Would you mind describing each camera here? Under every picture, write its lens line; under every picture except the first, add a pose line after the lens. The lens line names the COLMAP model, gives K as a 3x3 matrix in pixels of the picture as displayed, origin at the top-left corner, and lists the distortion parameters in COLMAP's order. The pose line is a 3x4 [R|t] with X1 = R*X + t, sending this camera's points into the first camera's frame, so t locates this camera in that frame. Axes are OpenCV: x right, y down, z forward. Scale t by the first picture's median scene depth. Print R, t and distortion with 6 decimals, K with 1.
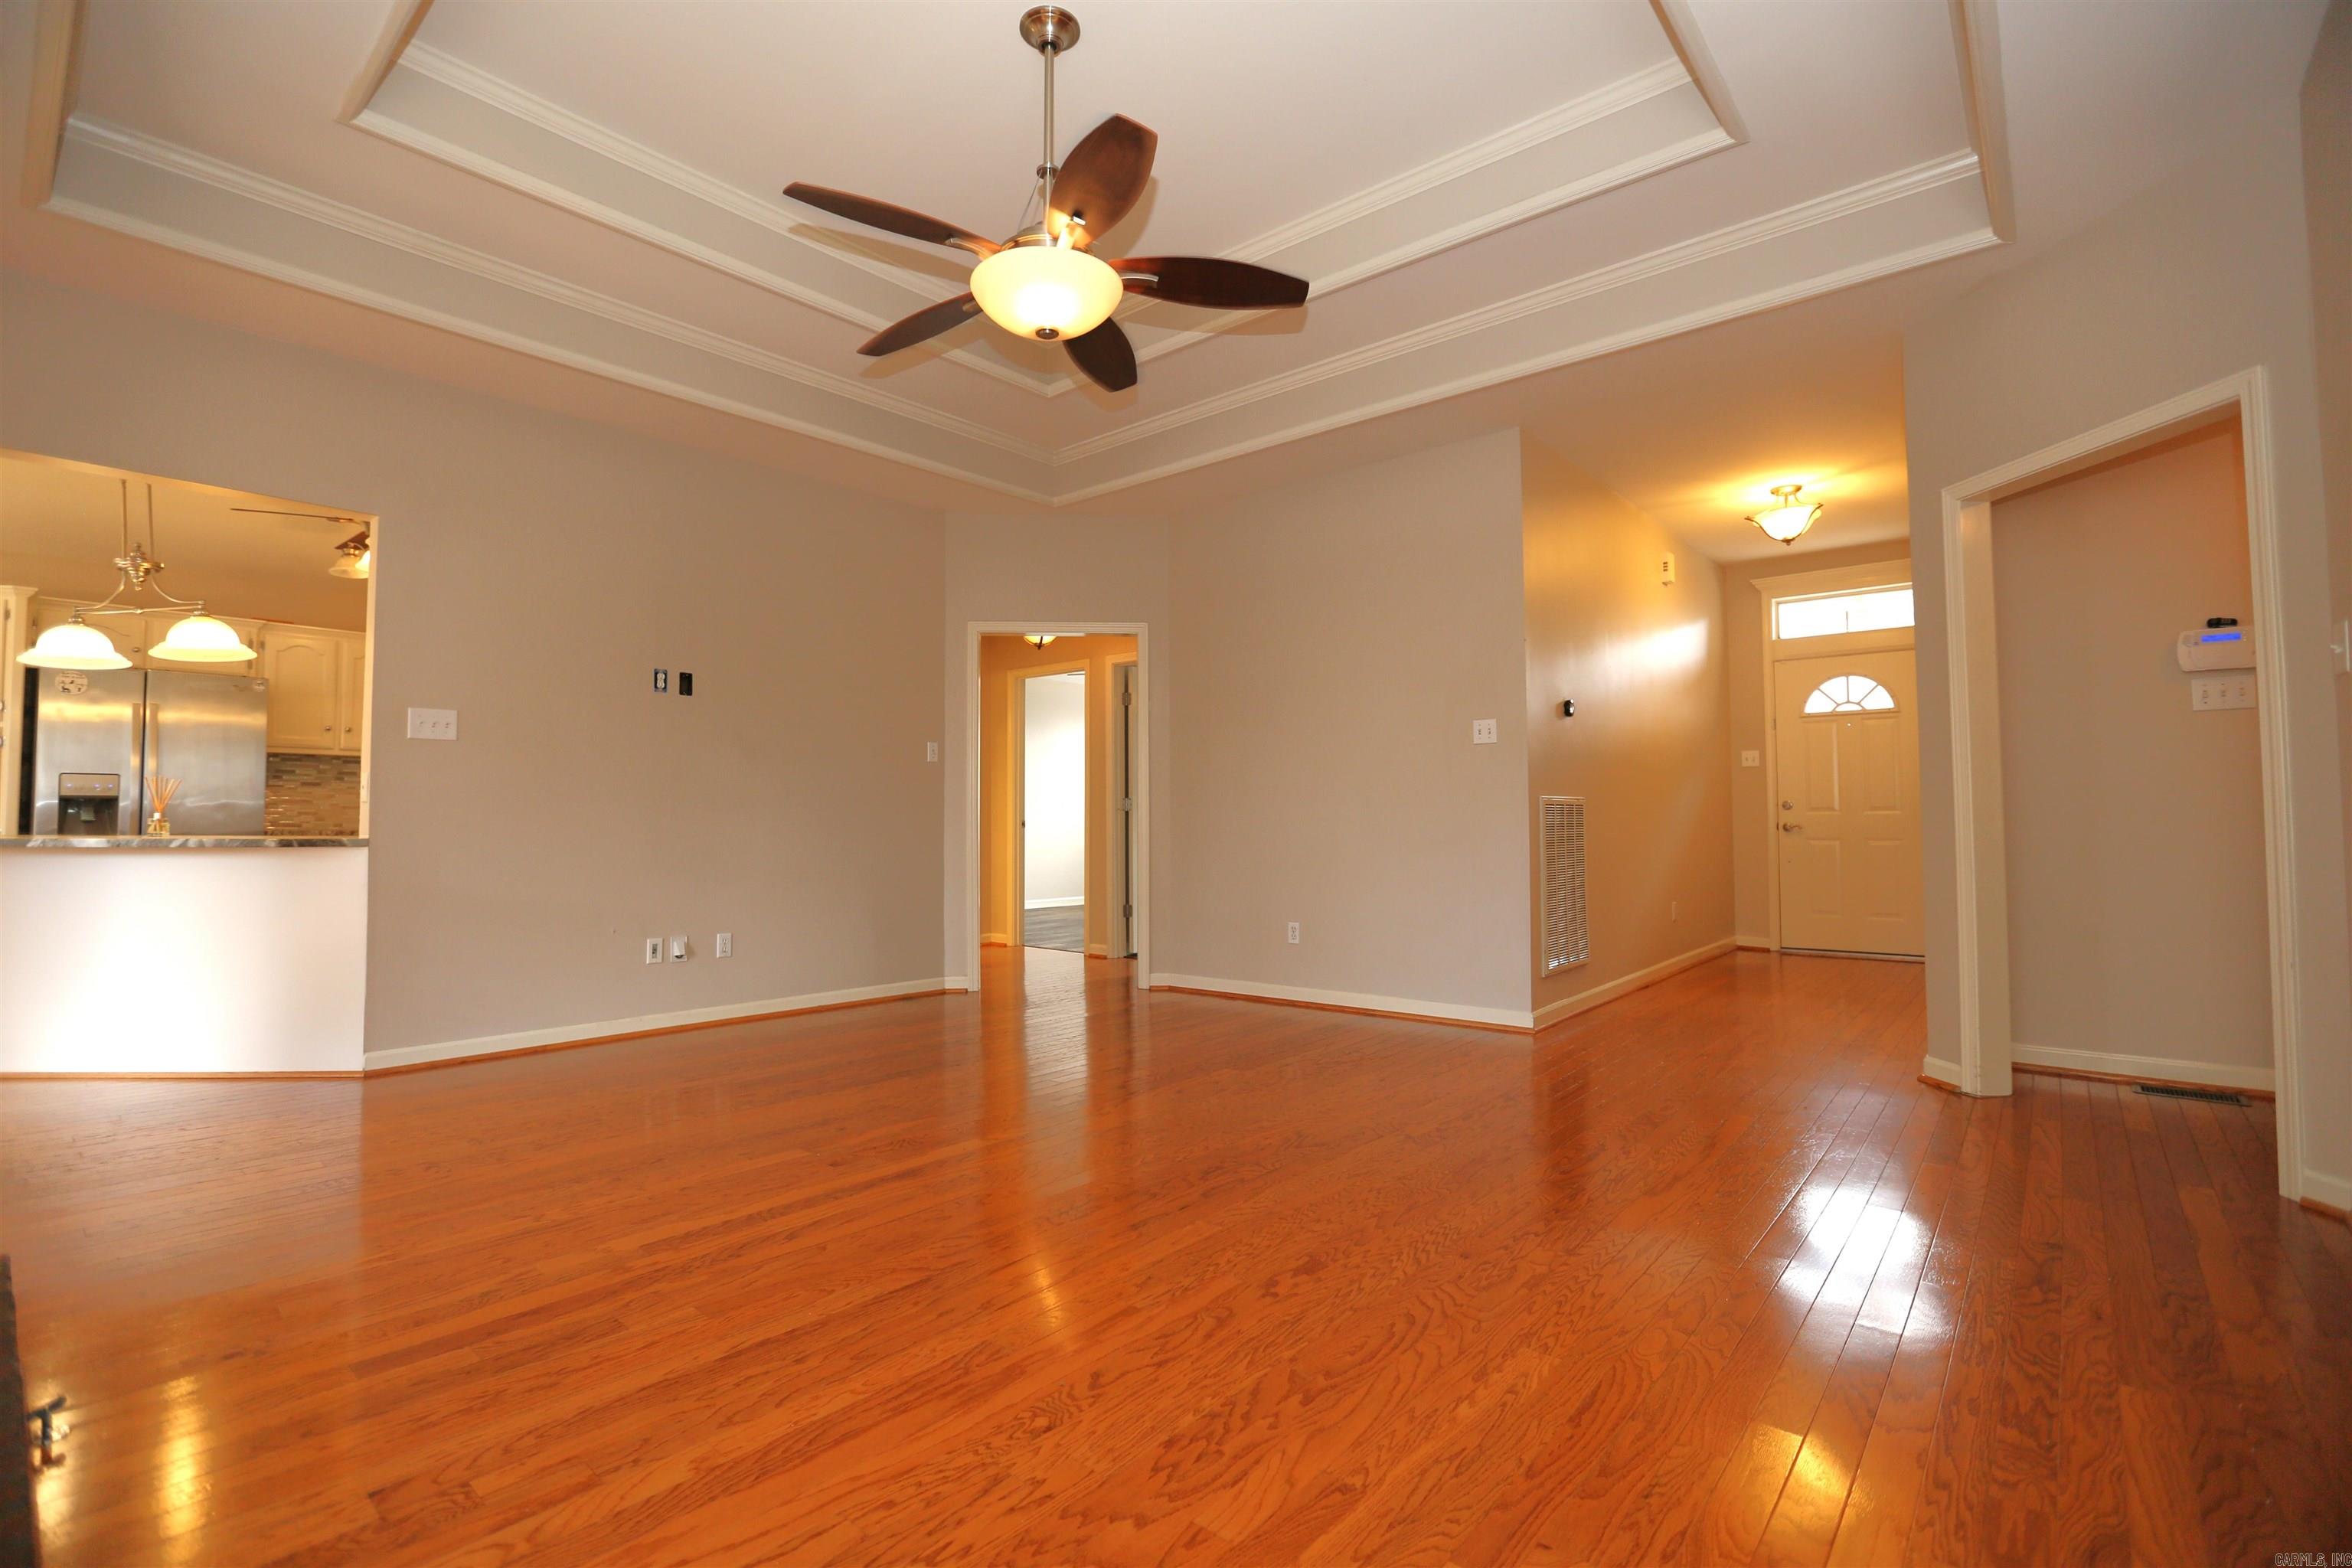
lens RADIAL K [[1069.1, 0, 1166.7], [0, 1069.1, 786.9], [0, 0, 1]] dist [-0.062951, 0.026754]
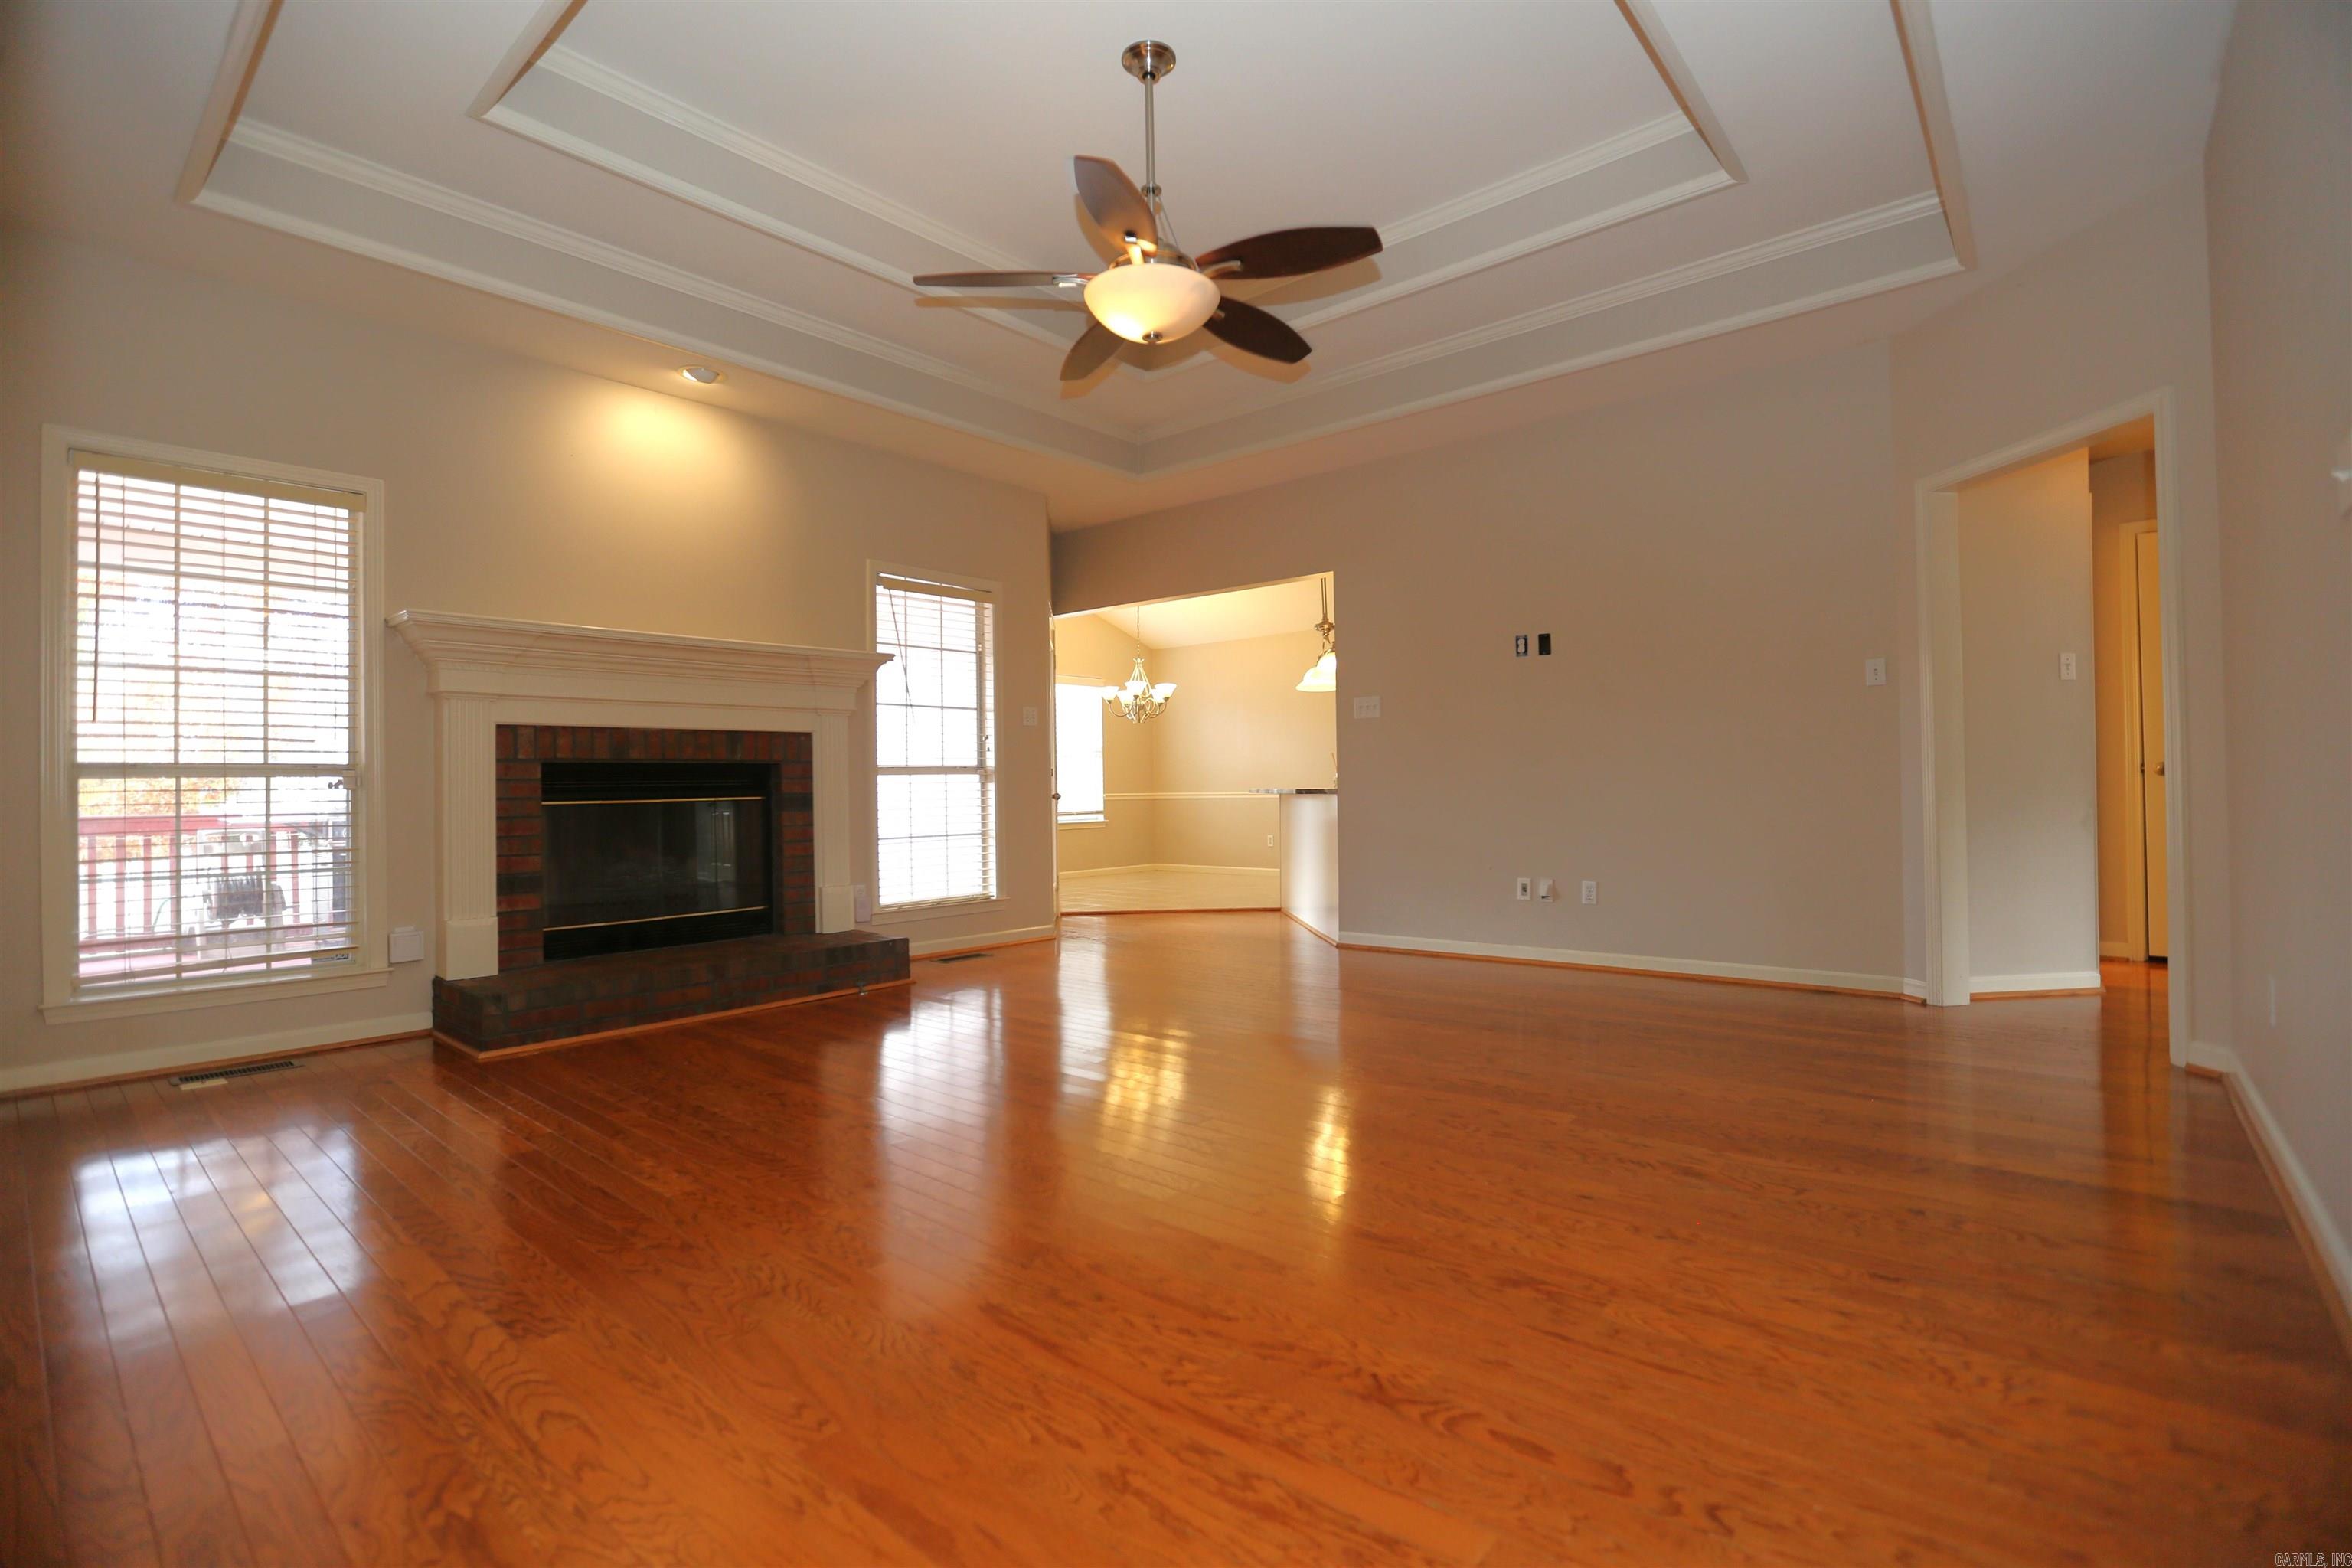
lens RADIAL K [[1069.1, 0, 1166.7], [0, 1069.1, 786.9], [0, 0, 1]] dist [-0.062951, 0.026754]
pose [[-0.003974, -0.000657, -0.999992, 0.637573], [0.048053, 0.998844, -0.000847, 0.030070], [0.998837, -0.048056, -0.003938, 0.629637]]
